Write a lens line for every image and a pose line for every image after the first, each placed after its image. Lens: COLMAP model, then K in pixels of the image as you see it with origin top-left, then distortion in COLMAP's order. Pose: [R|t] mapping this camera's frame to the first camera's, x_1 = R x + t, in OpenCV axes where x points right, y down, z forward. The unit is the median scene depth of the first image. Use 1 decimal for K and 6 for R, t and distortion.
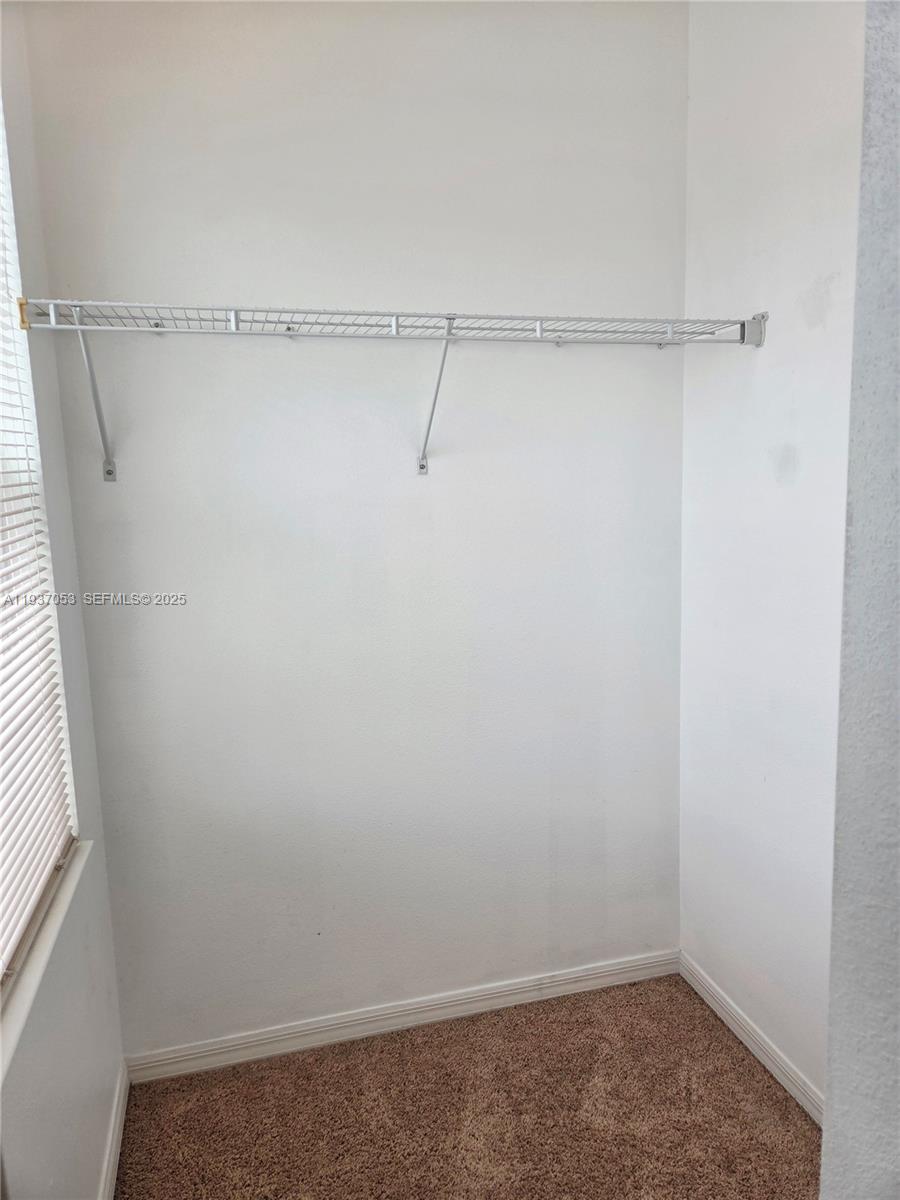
lens RADIAL K [[801.8, 0, 465.5], [0, 801.8, 592.5], [0, 0, 1]] dist [0.051121, -0.043806]
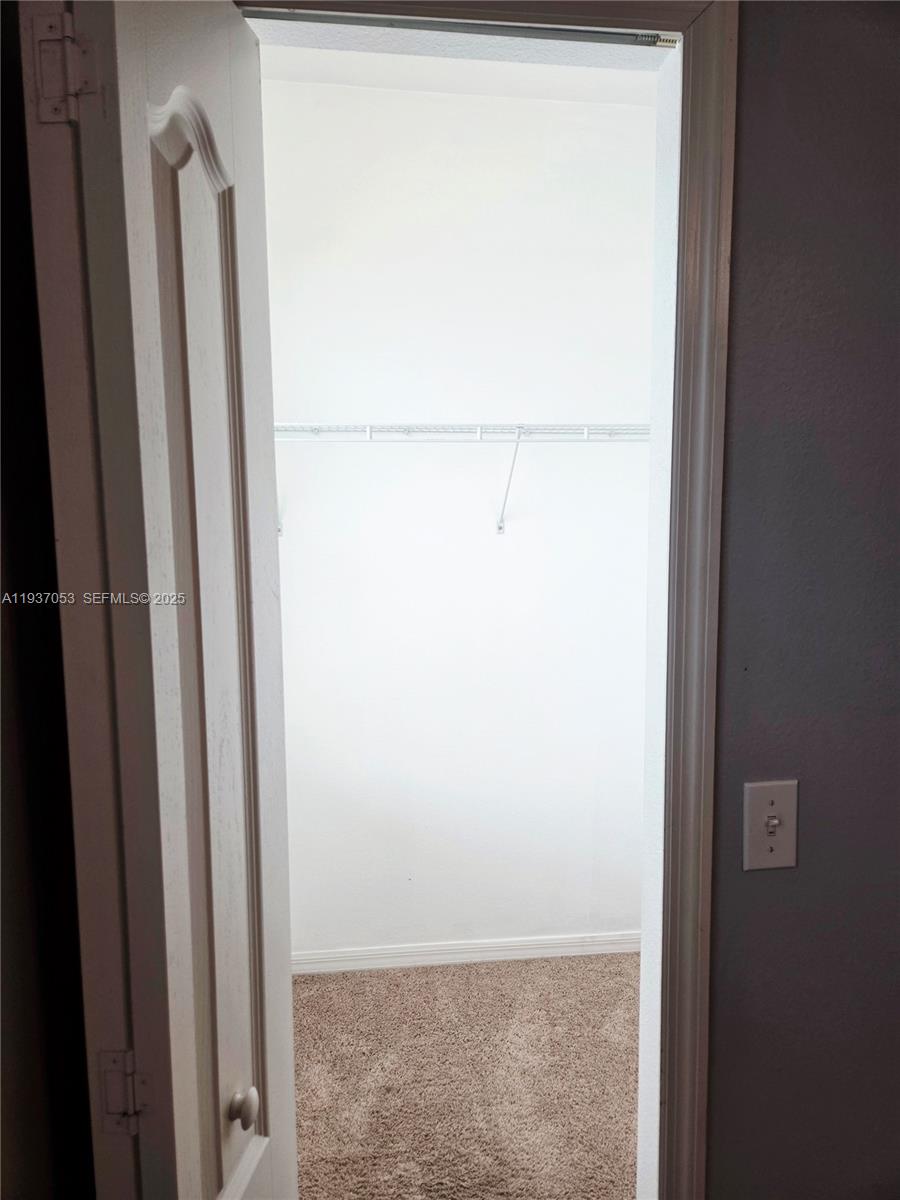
lens RADIAL K [[801.8, 0, 450.4], [0, 801.8, 600.0], [0, 0, 1]] dist [0.051121, -0.043806]
pose [[0.987252, 0.036898, -0.154828, 0.074279], [-0.040954, 0.998894, -0.023091, -0.004322], [0.153805, 0.029138, 0.987672, -0.315622]]
